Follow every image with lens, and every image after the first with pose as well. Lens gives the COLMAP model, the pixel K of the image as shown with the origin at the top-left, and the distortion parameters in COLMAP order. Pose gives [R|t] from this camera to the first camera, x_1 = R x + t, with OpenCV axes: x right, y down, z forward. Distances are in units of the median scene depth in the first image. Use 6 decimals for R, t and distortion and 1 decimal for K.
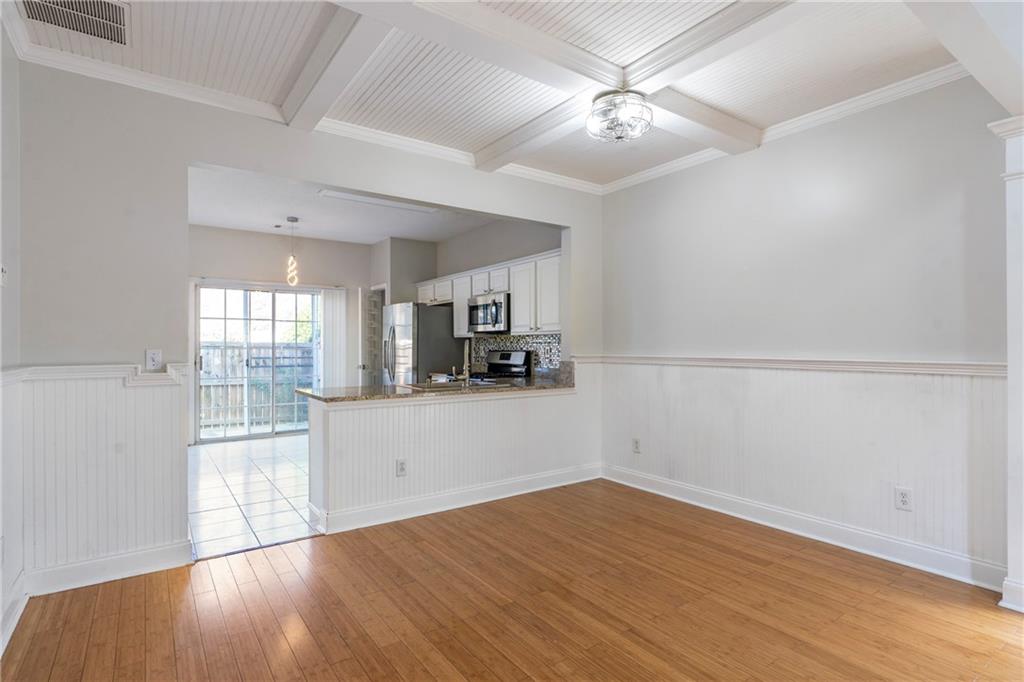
lens RADIAL K [[516.4, 0, 514.0], [0, 516.4, 340.7], [0, 0, 1]] dist [-0.001775, -0.000110]
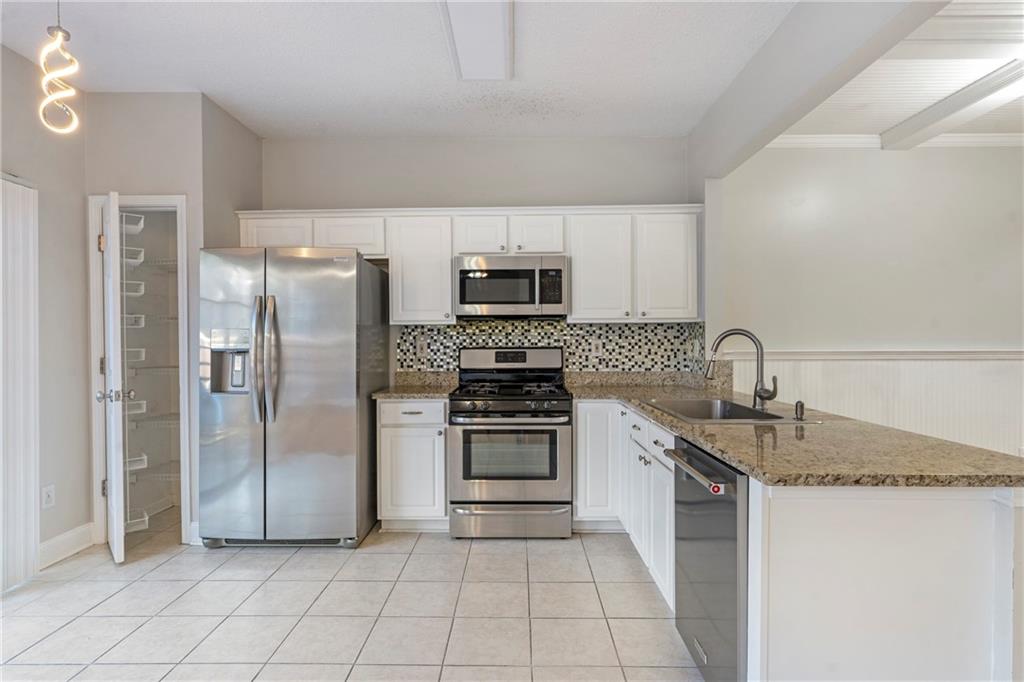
lens RADIAL K [[516.4, 0, 514.0], [0, 516.4, 340.7], [0, 0, 1]] dist [-0.001775, -0.000110]
pose [[0.590504, -0.003235, 0.807028, -0.484680], [-0.002929, 0.999977, 0.006151, 0.003823], [-0.807029, -0.005996, 0.590481, 0.594343]]
